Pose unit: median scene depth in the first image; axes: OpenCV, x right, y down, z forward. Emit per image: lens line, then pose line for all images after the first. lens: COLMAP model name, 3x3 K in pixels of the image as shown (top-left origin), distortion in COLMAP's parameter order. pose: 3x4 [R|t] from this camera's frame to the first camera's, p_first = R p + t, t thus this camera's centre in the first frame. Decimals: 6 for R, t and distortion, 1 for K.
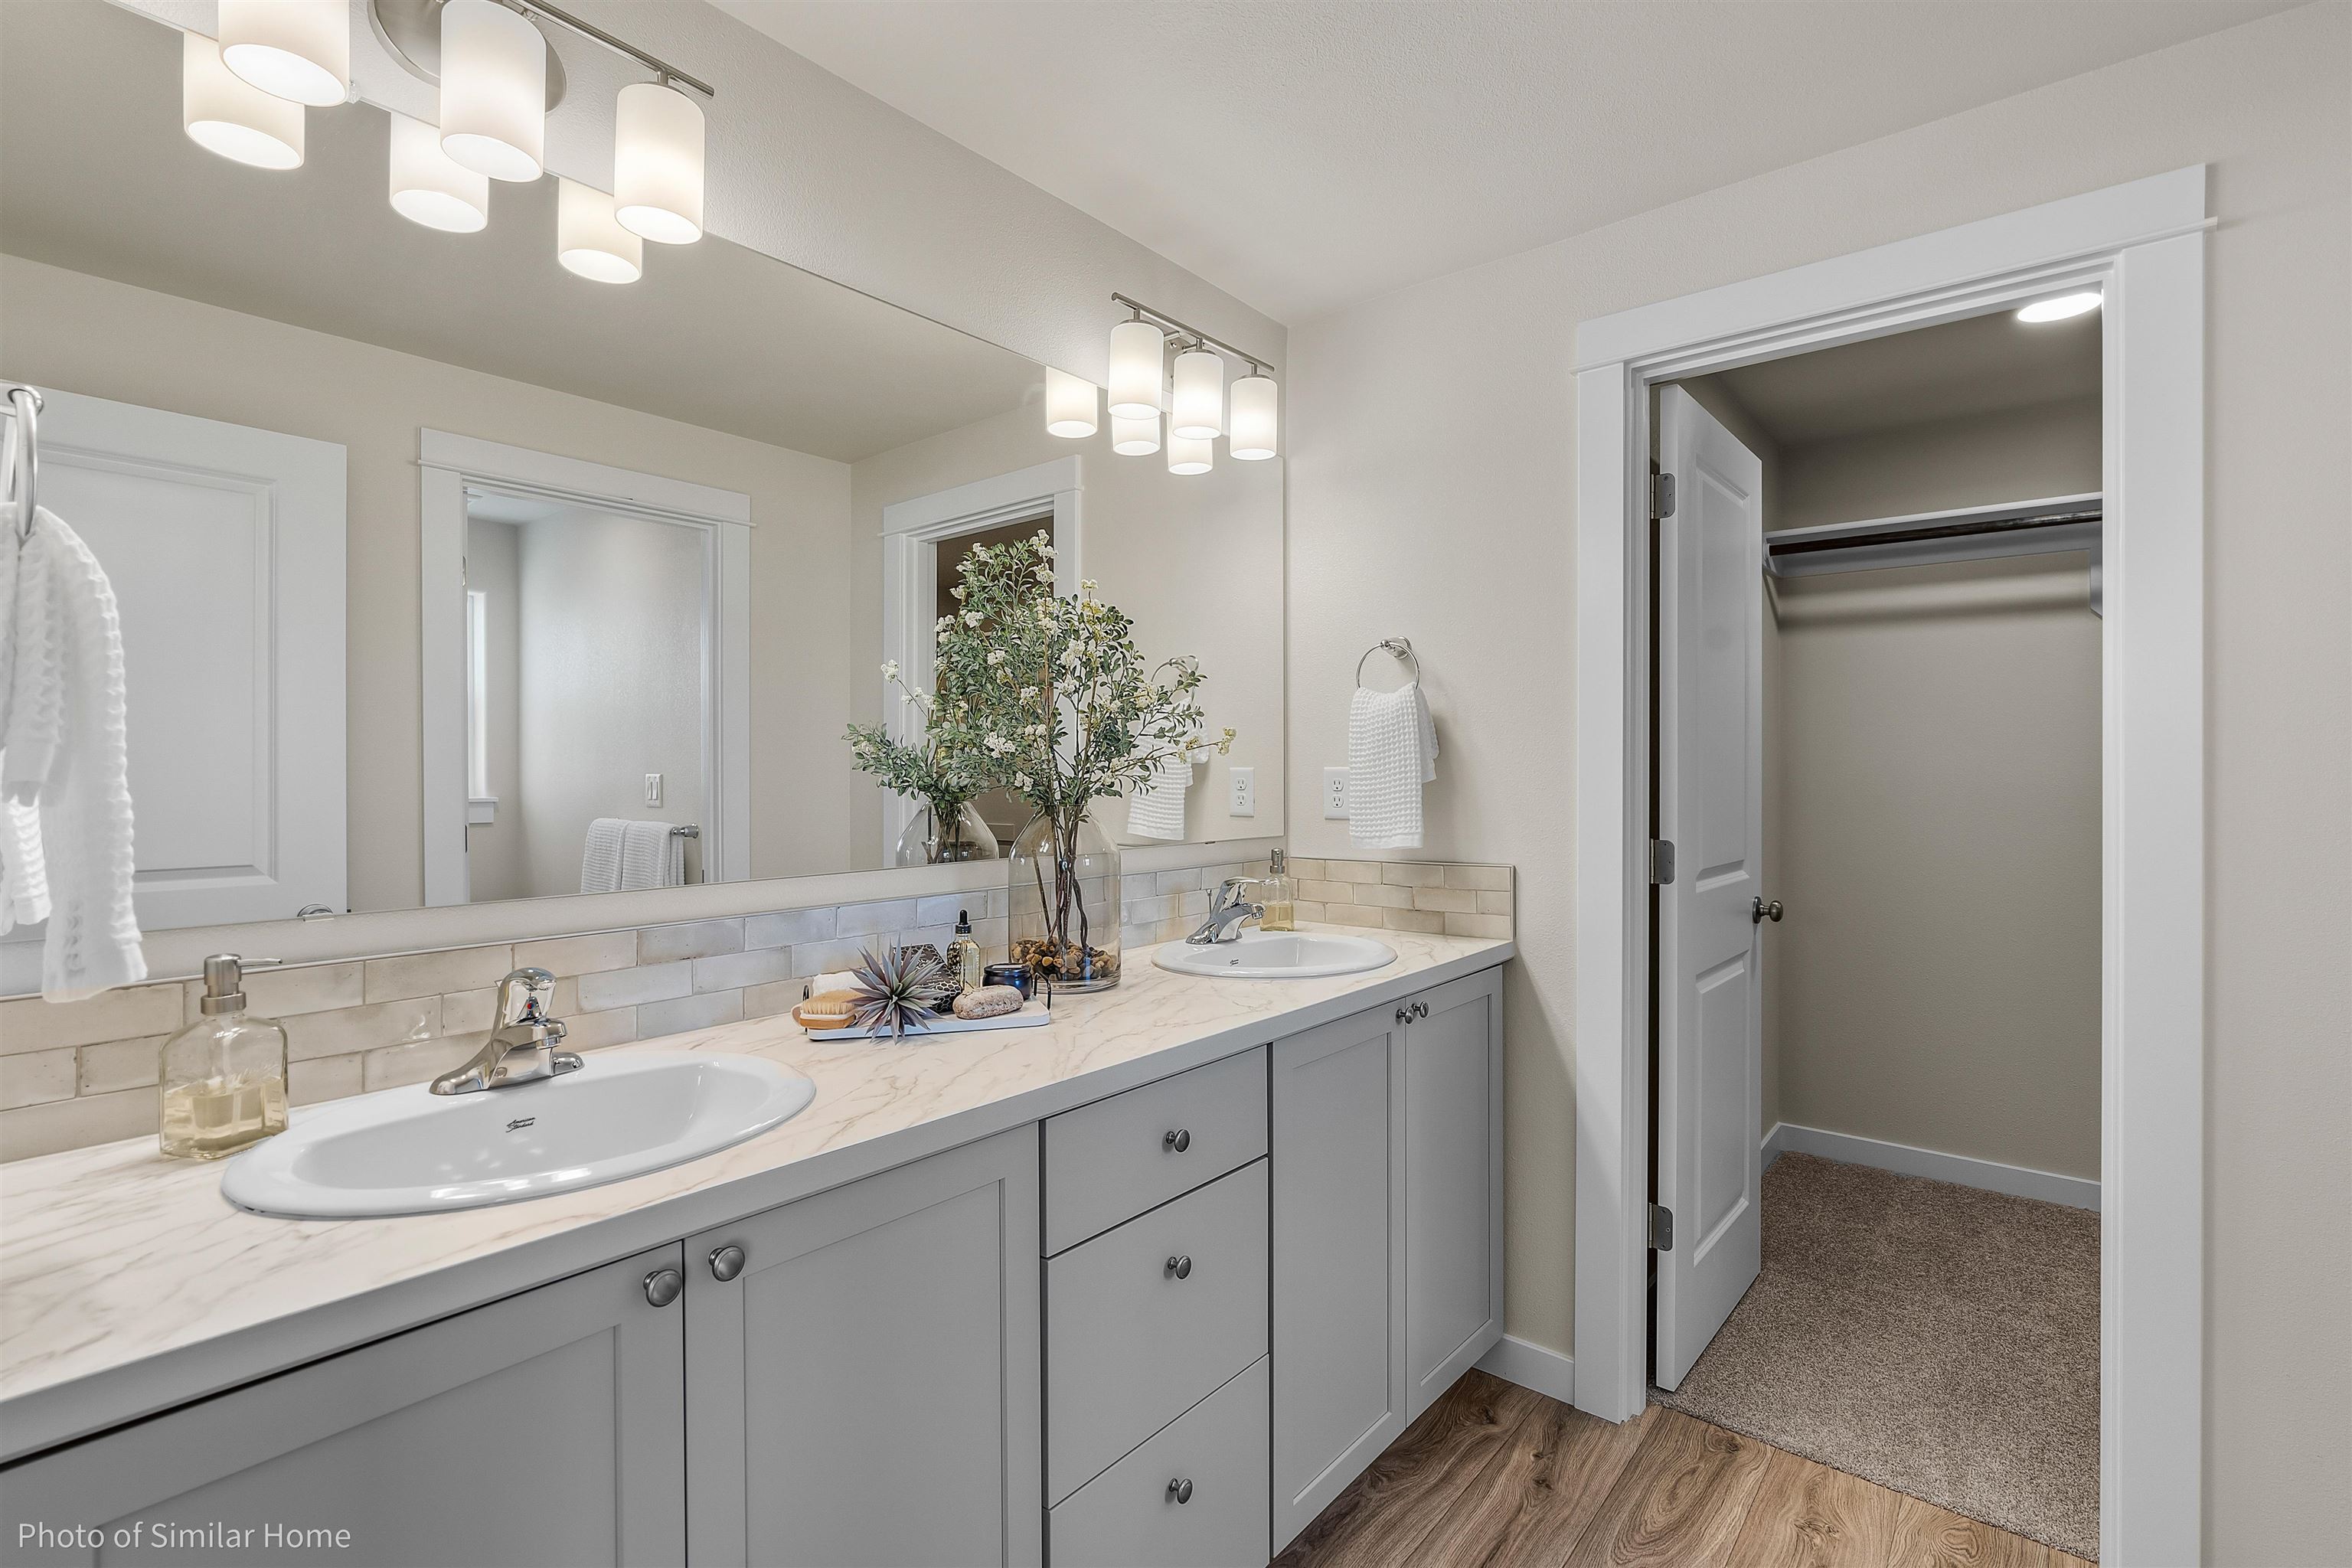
lens RADIAL K [[1082.9, 0, 1173.7], [0, 1082.9, 783.8], [0, 0, 1]] dist [-0.000283, -0.000959]
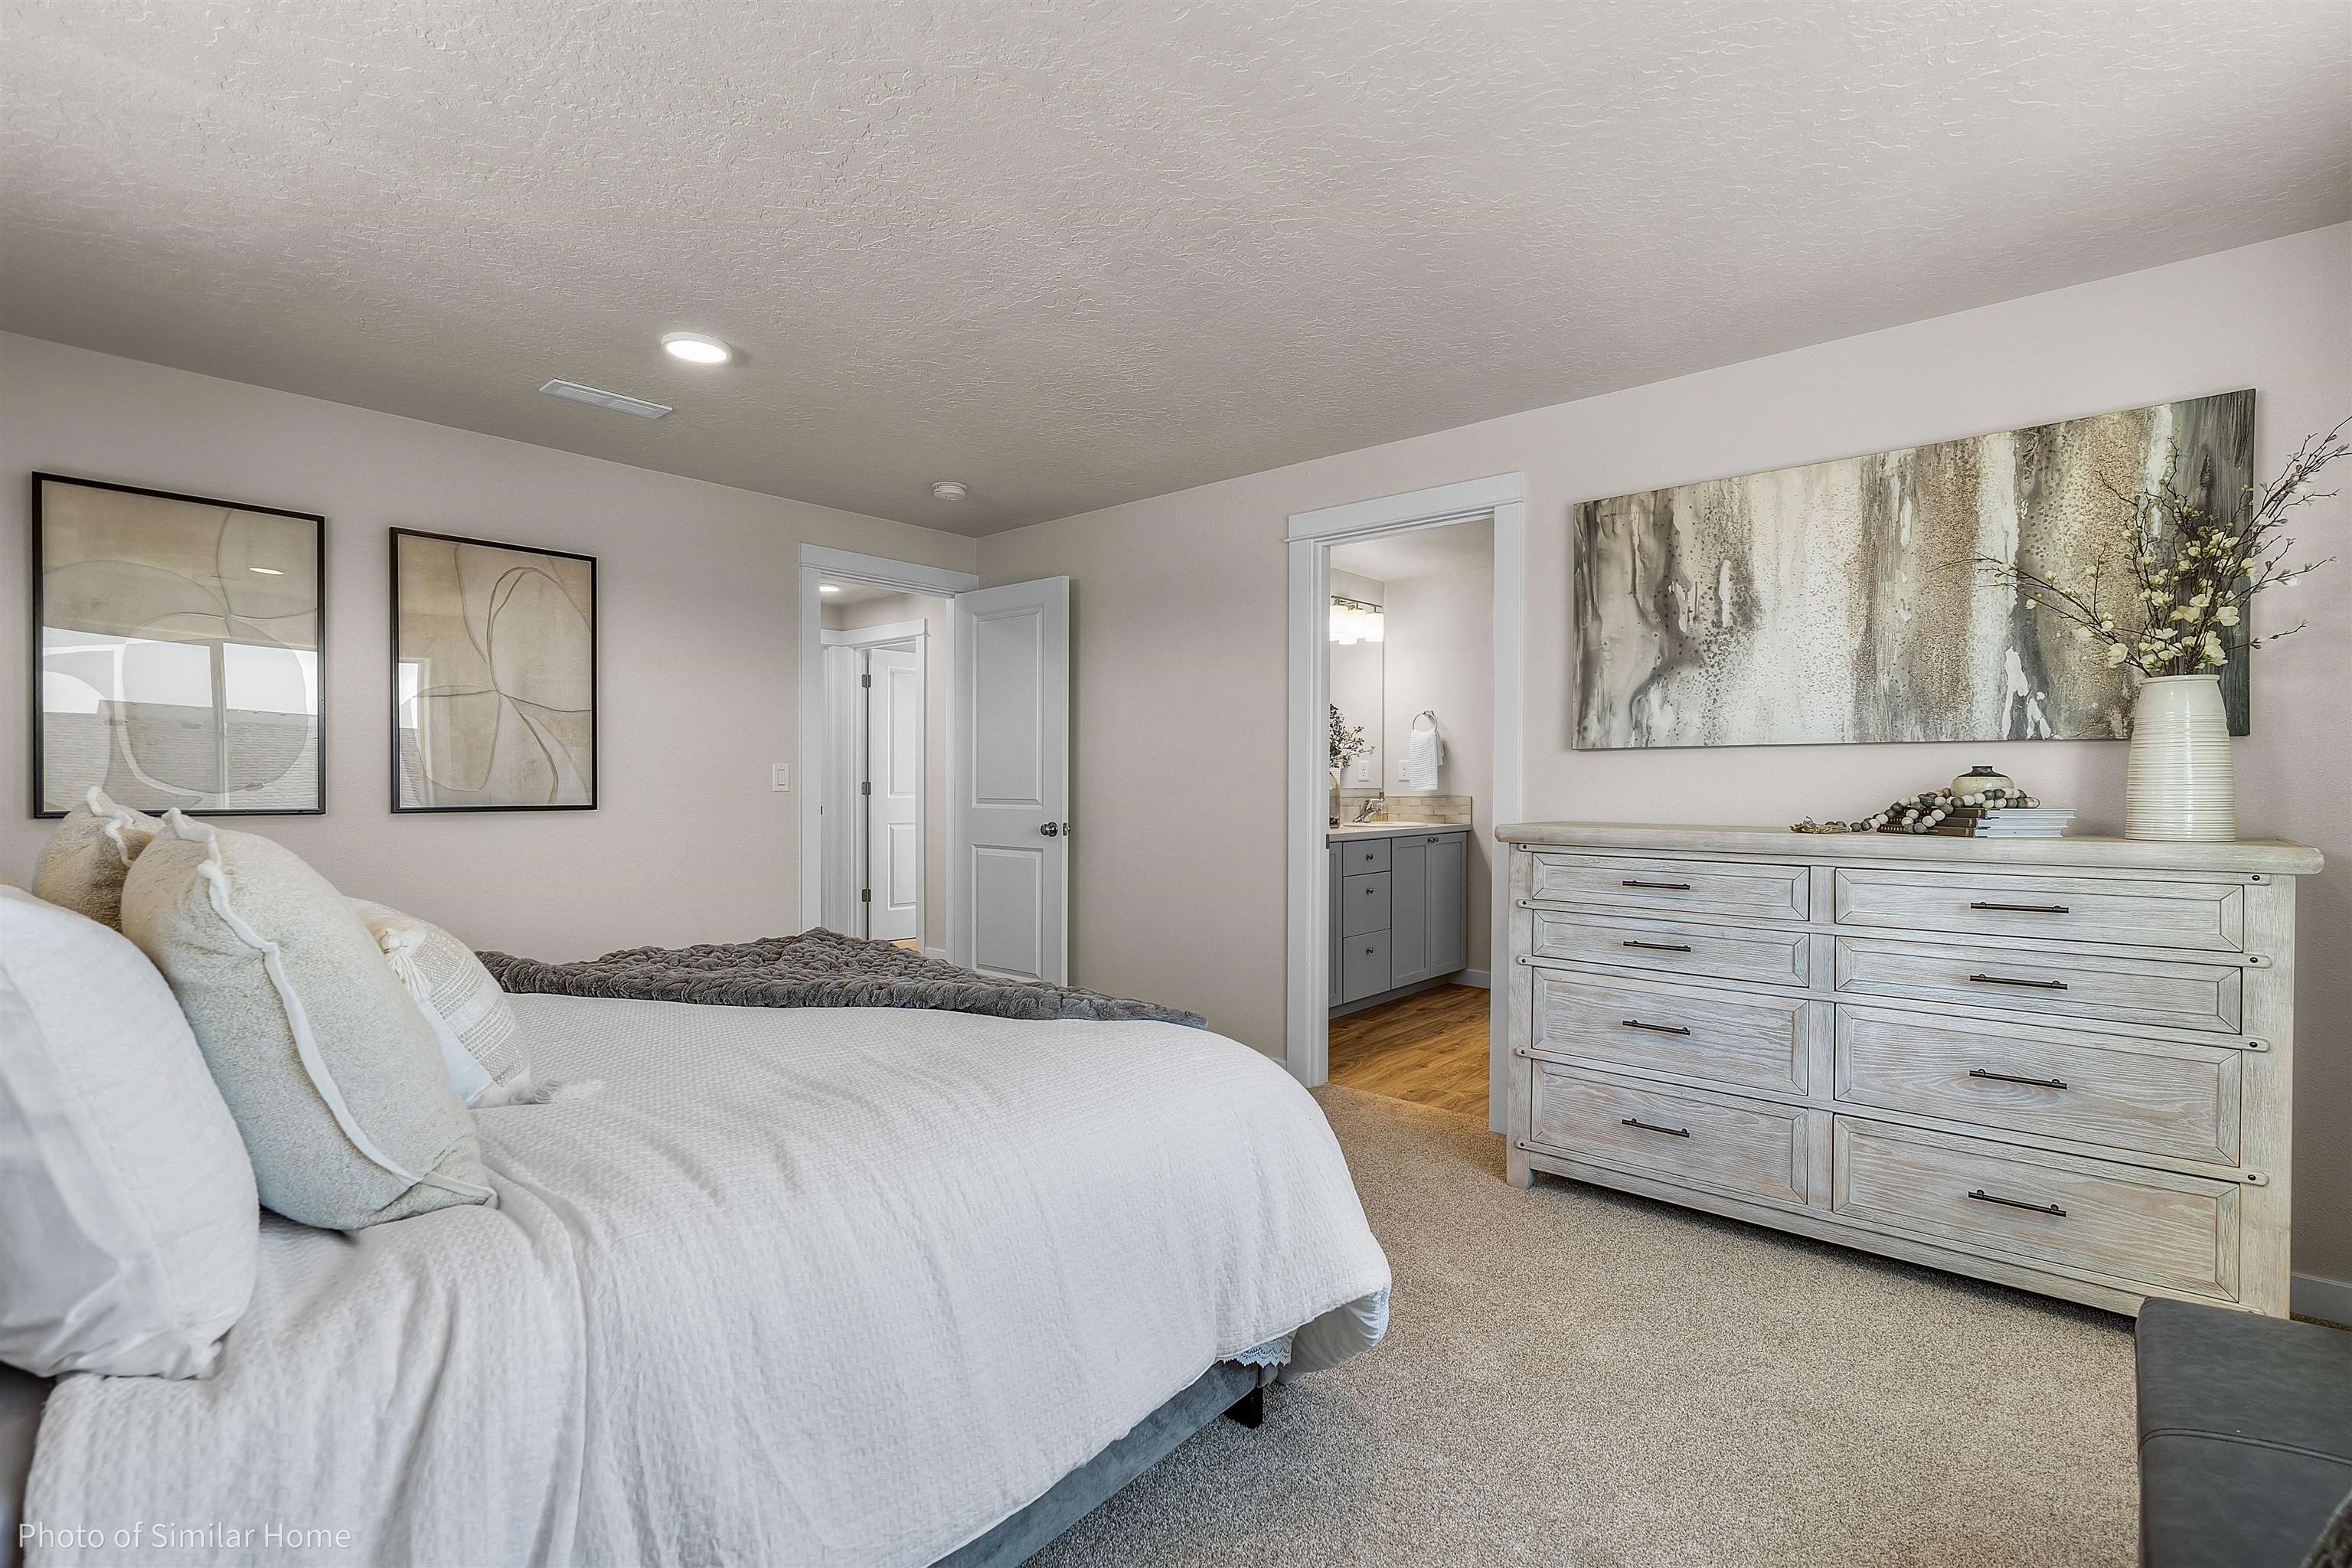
lens RADIAL K [[1082.9, 0, 1179.3], [0, 1082.9, 783.9], [0, 0, 1]] dist [-0.000283, -0.000959]
pose [[0.999837, 0.006216, -0.016955, -0.342766], [-0.006146, 0.999972, 0.004180, 0.034765], [0.016980, -0.004075, 0.999848, -1.593729]]
